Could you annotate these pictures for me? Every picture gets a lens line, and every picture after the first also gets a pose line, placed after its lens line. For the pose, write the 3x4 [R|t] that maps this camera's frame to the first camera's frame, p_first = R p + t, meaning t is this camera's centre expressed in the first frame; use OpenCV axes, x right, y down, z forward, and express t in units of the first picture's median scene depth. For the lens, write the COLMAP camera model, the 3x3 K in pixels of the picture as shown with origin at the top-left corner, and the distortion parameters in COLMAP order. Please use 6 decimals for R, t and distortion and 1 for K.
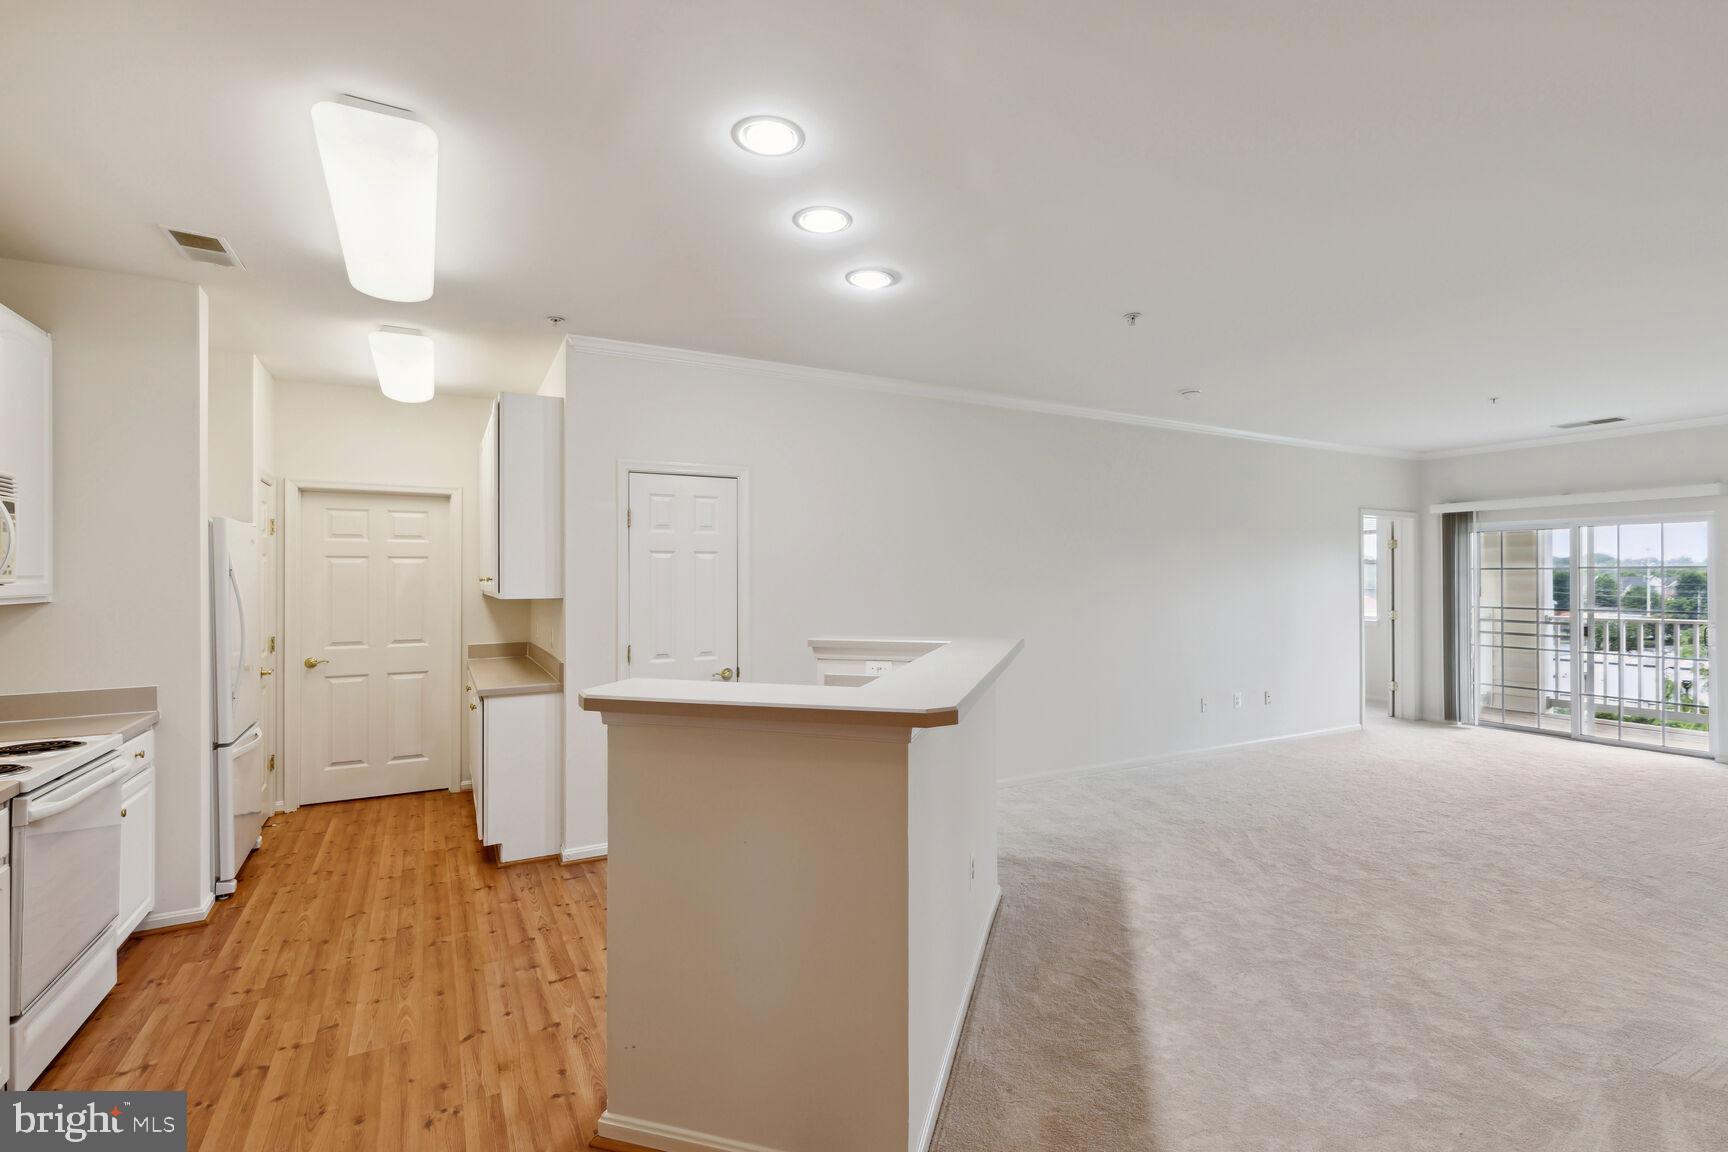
lens RADIAL K [[797.6, 0, 862.0], [0, 797.6, 572.4], [0, 0, 1]] dist [0.002473, -0.000573]
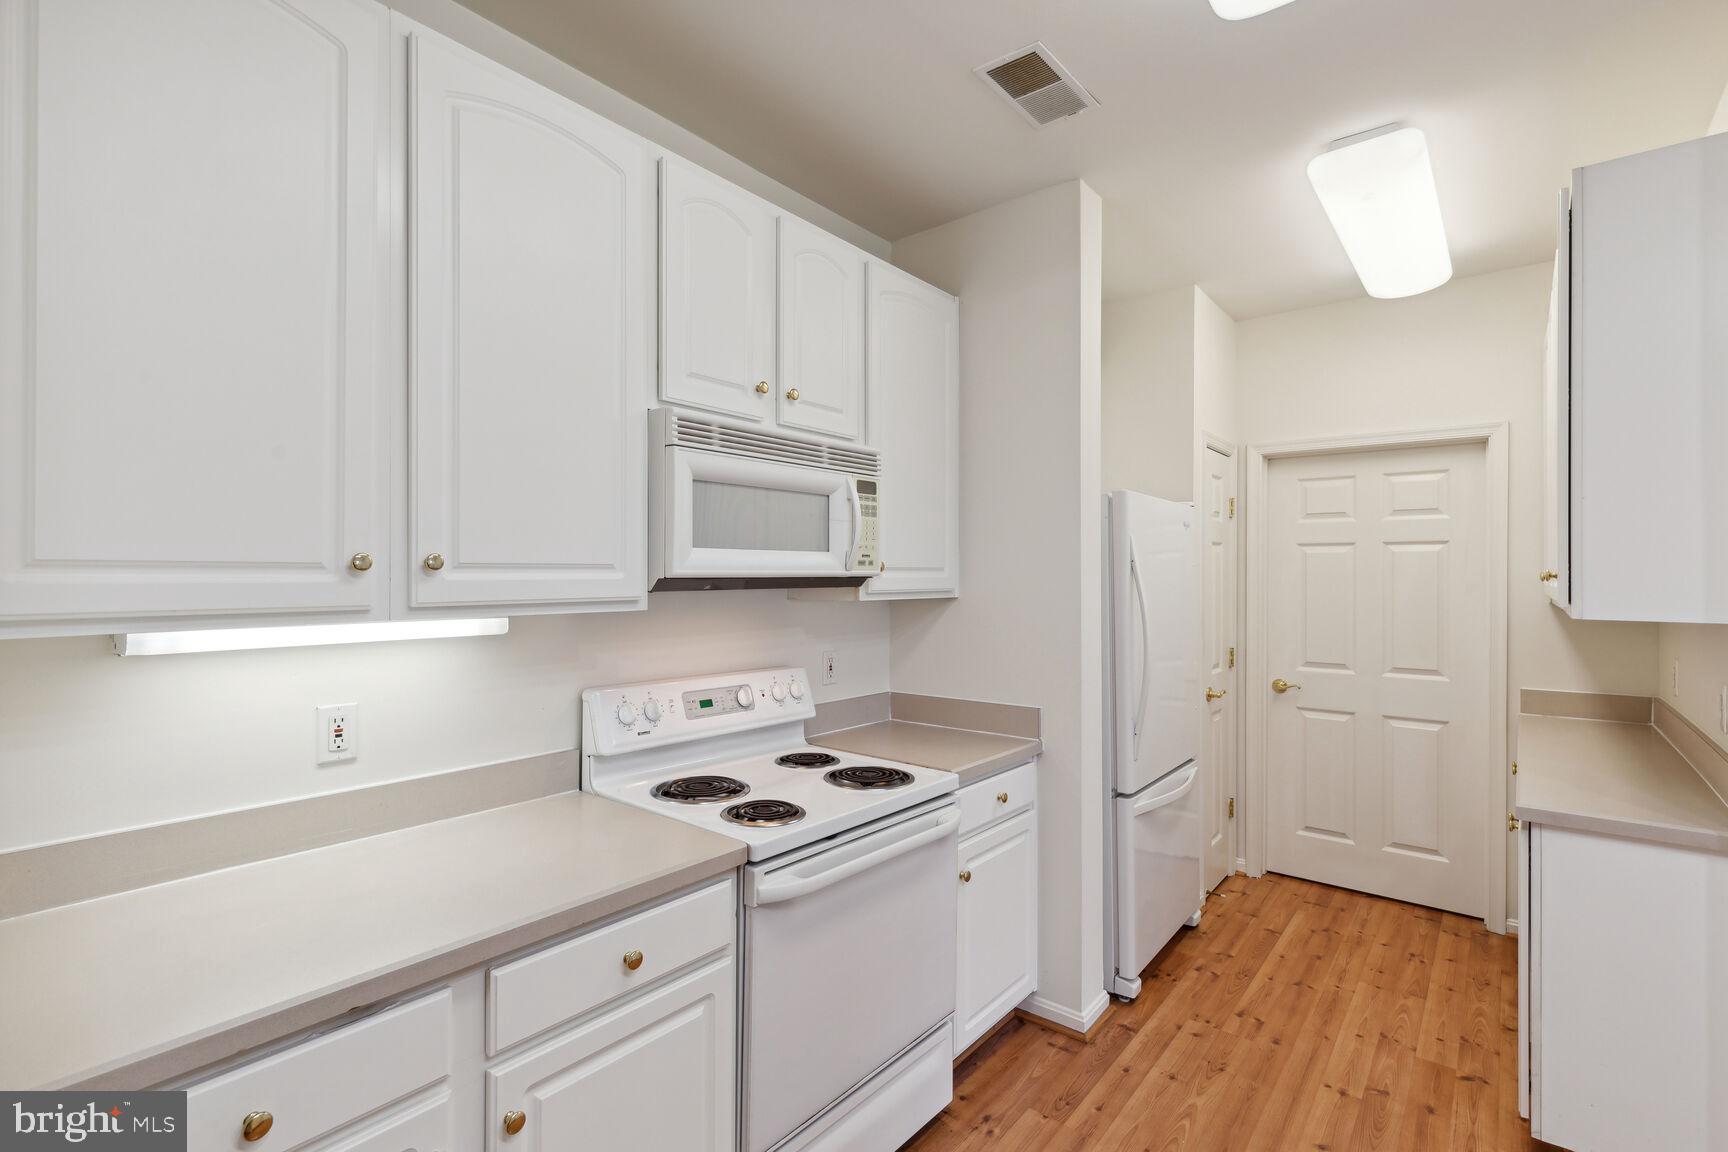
lens RADIAL K [[797.6, 0, 862.0], [0, 797.6, 572.4], [0, 0, 1]] dist [0.002473, -0.000573]
pose [[0.382294, 0.001253, -0.924040, -0.187186], [0.000134, 0.999999, 0.001411, 0.006259], [0.924041, -0.000663, 0.382294, 0.448930]]
